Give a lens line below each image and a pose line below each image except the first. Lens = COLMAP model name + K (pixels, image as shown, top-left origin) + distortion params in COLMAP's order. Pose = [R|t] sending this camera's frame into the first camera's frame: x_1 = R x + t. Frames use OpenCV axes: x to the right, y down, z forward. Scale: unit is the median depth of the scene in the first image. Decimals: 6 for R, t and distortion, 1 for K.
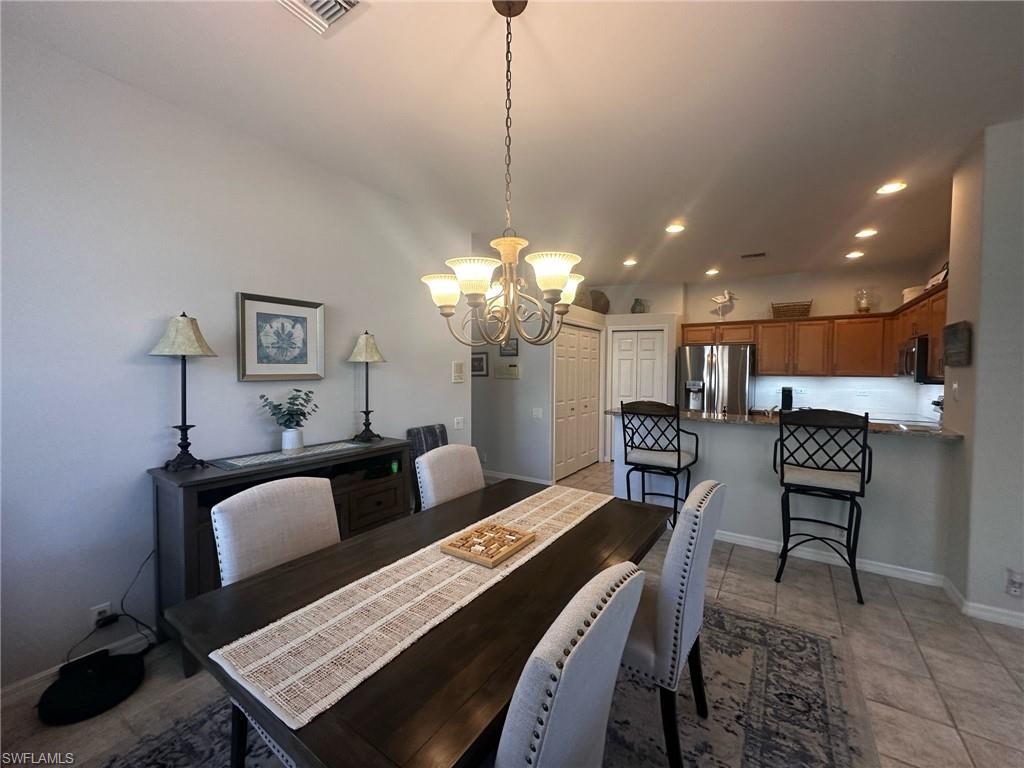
lens RADIAL K [[406.8, 0, 509.8], [0, 406.8, 382.7], [0, 0, 1]] dist [-0.003481, 0.001031]
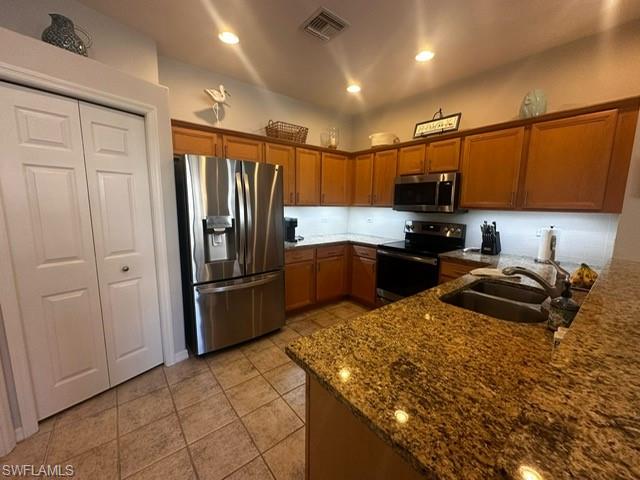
lens RADIAL K [[254.2, 0, 320.6], [0, 254.2, 241.2], [0, 0, 1]] dist [-0.003481, 0.001031]
pose [[0.289876, -0.143432, 0.946255, 0.132094], [0.016915, 0.989320, 0.144778, -0.019339], [-0.956915, -0.025962, 0.289206, 0.743639]]
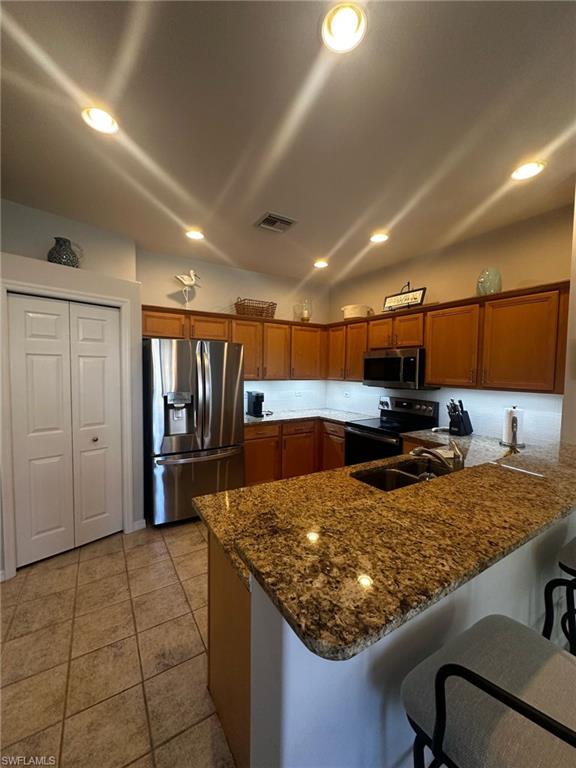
lens RADIAL K [[305.1, 0, 288.6], [0, 305.1, 387.0], [0, 0, 1]] dist [-0.003481, 0.001031]
pose [[0.406479, -0.055666, 0.911963, 0.075579], [0.017375, 0.998433, 0.053200, -0.036322], [-0.913495, -0.005779, 0.406809, 0.637159]]
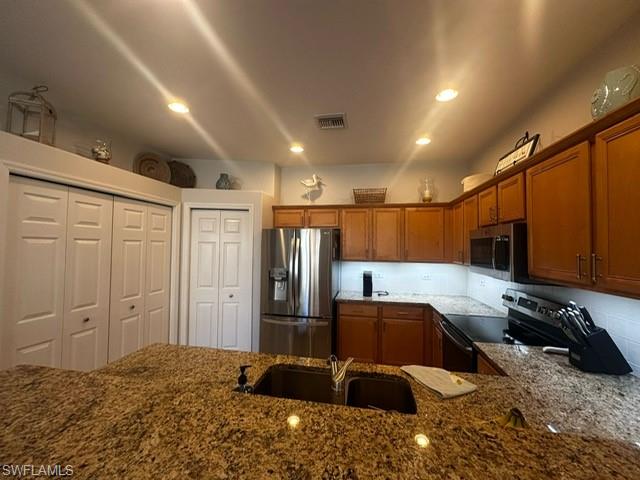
lens RADIAL K [[254.2, 0, 319.3], [0, 254.2, 242.2], [0, 0, 1]] dist [-0.003481, 0.001031]
pose [[0.916141, 0.012226, 0.400670, 0.315835], [0.005958, 0.999009, -0.044106, -0.036247], [-0.400812, 0.042794, 0.915160, 0.462395]]
